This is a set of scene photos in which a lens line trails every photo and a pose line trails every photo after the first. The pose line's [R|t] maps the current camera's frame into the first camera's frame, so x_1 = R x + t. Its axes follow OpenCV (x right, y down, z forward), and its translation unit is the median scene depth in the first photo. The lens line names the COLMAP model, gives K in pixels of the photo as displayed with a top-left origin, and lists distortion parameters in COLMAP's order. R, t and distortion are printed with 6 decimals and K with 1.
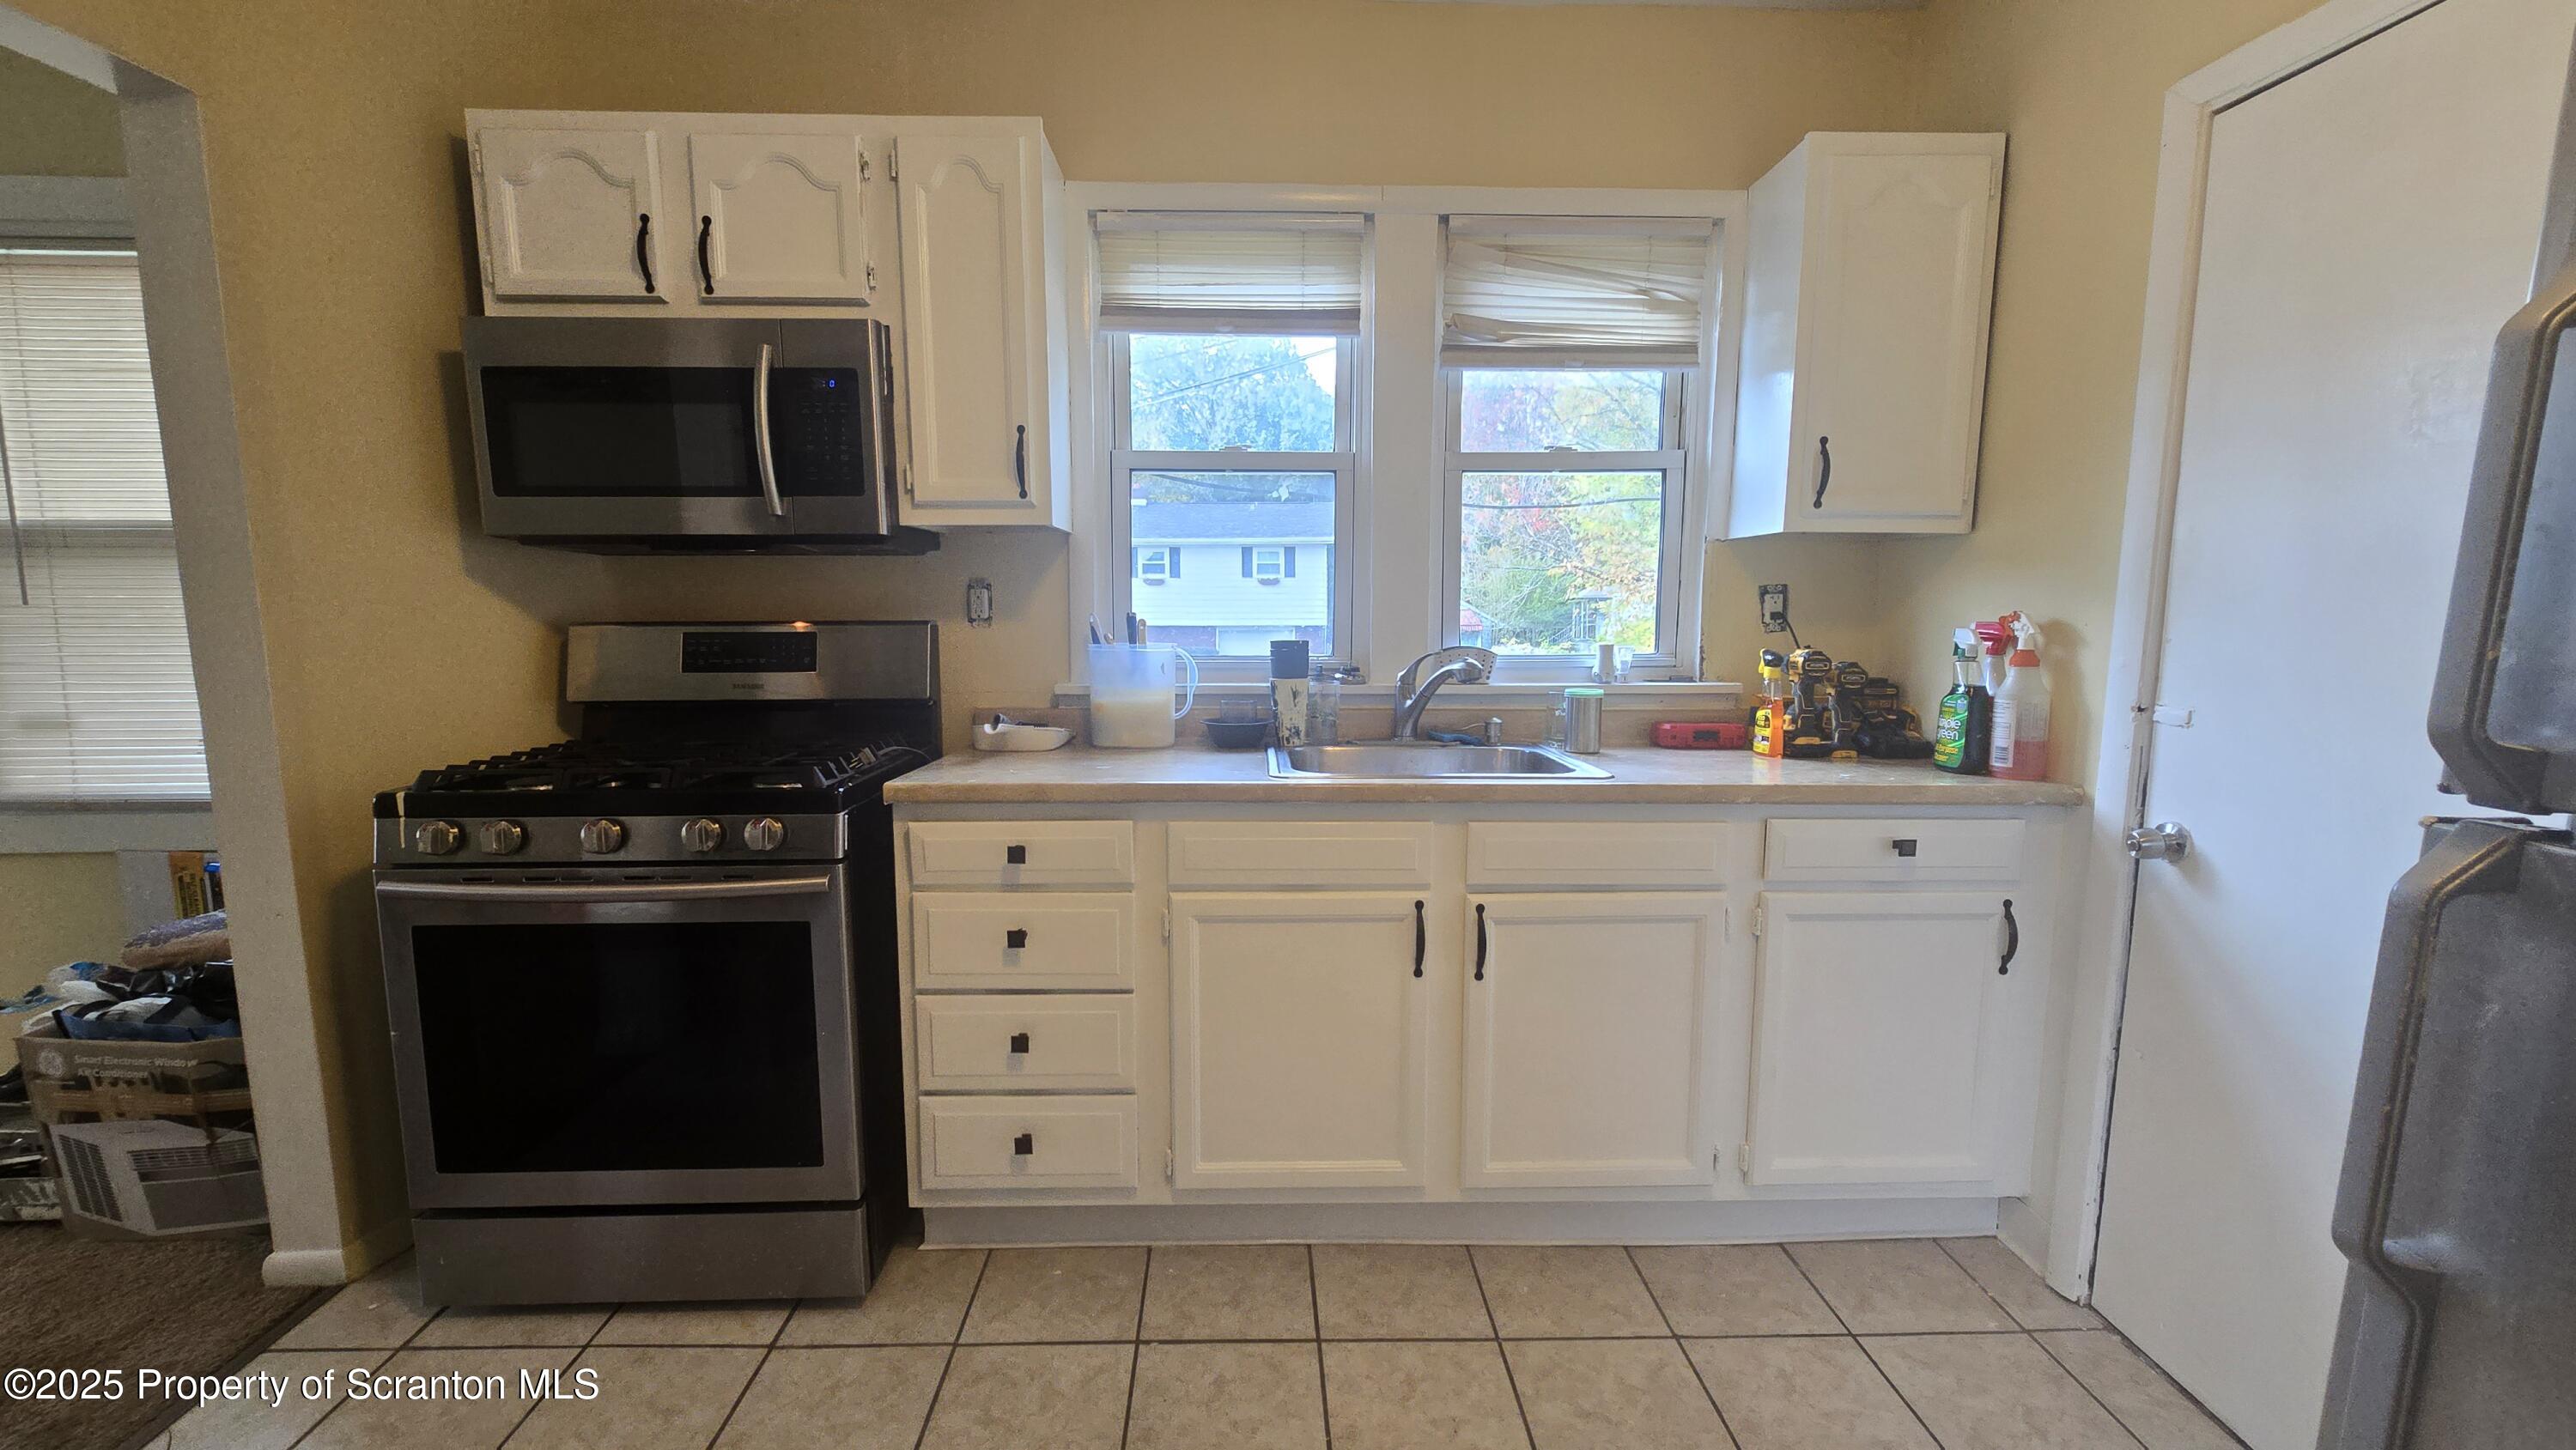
lens RADIAL K [[1060.8, 0, 1266.8], [0, 1060.8, 732.6], [0, 0, 1]] dist [-0.007275, 0.000145]
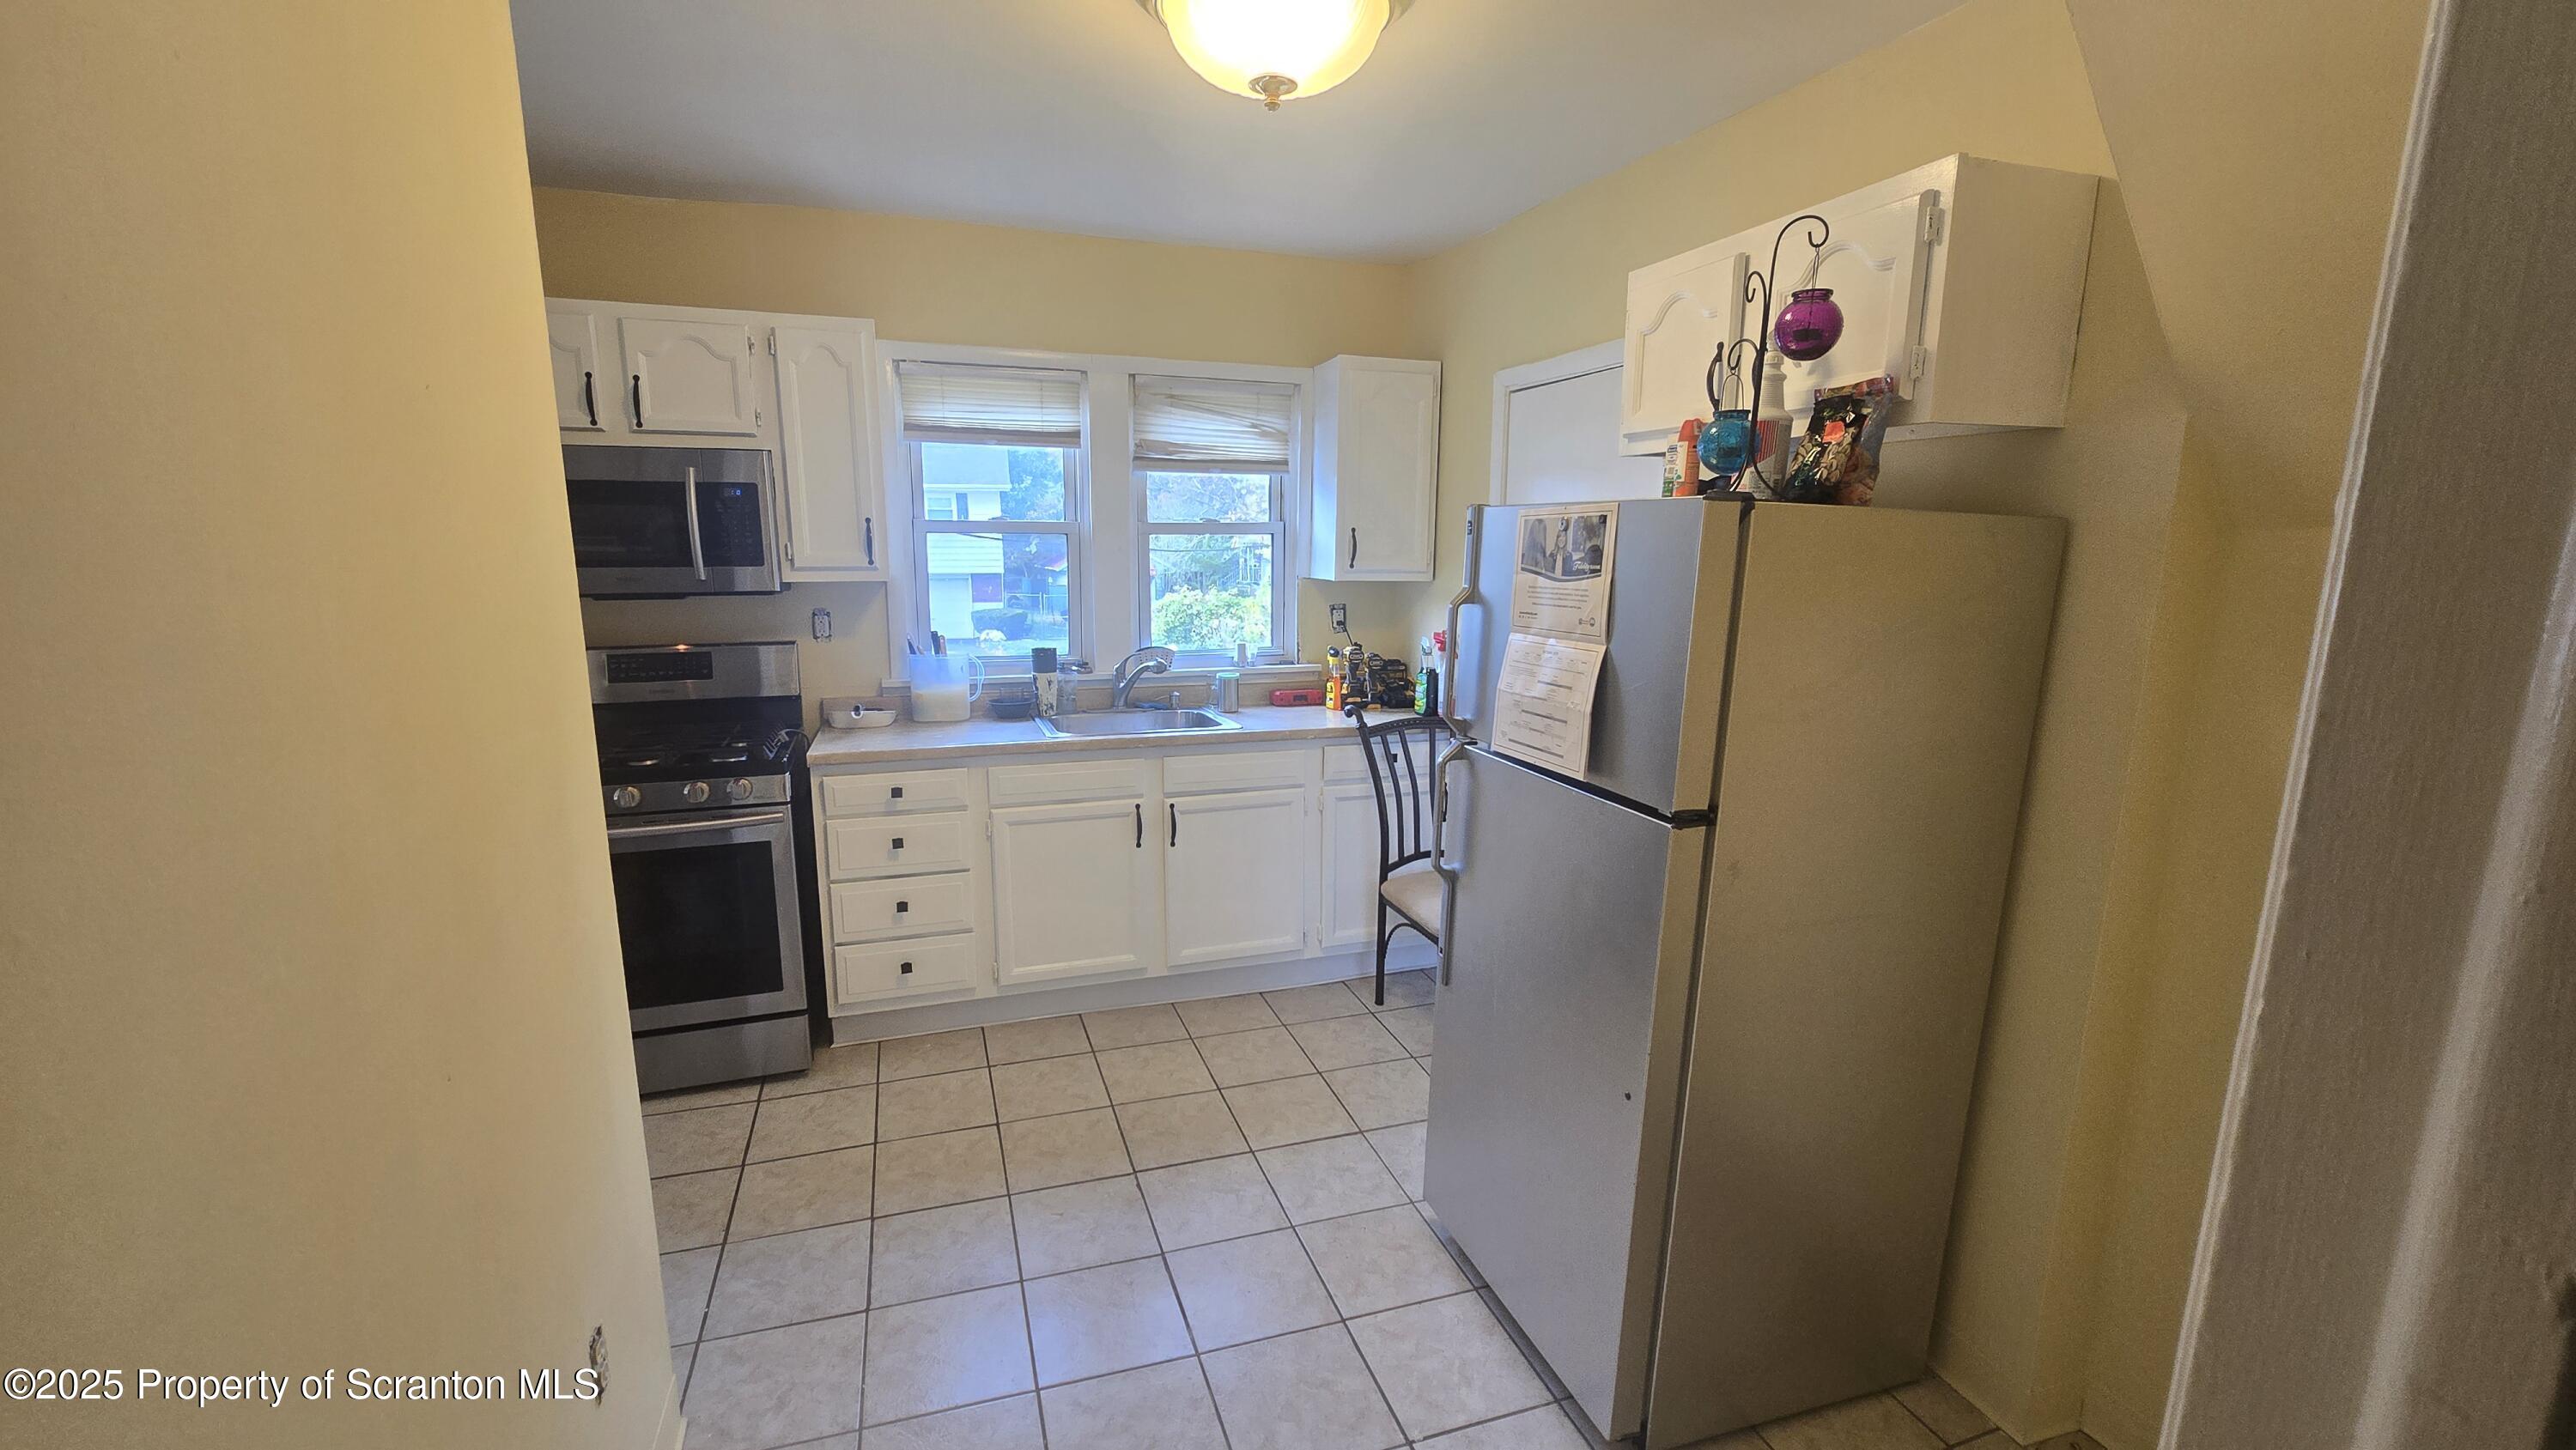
lens RADIAL K [[1060.8, 0, 1266.8], [0, 1060.8, 732.6], [0, 0, 1]] dist [-0.007275, 0.000145]
pose [[0.954121, -0.049570, 0.295288, -0.145596], [0.032766, 0.997564, 0.061589, -0.052893], [-0.297622, -0.049088, 0.953421, -0.643307]]
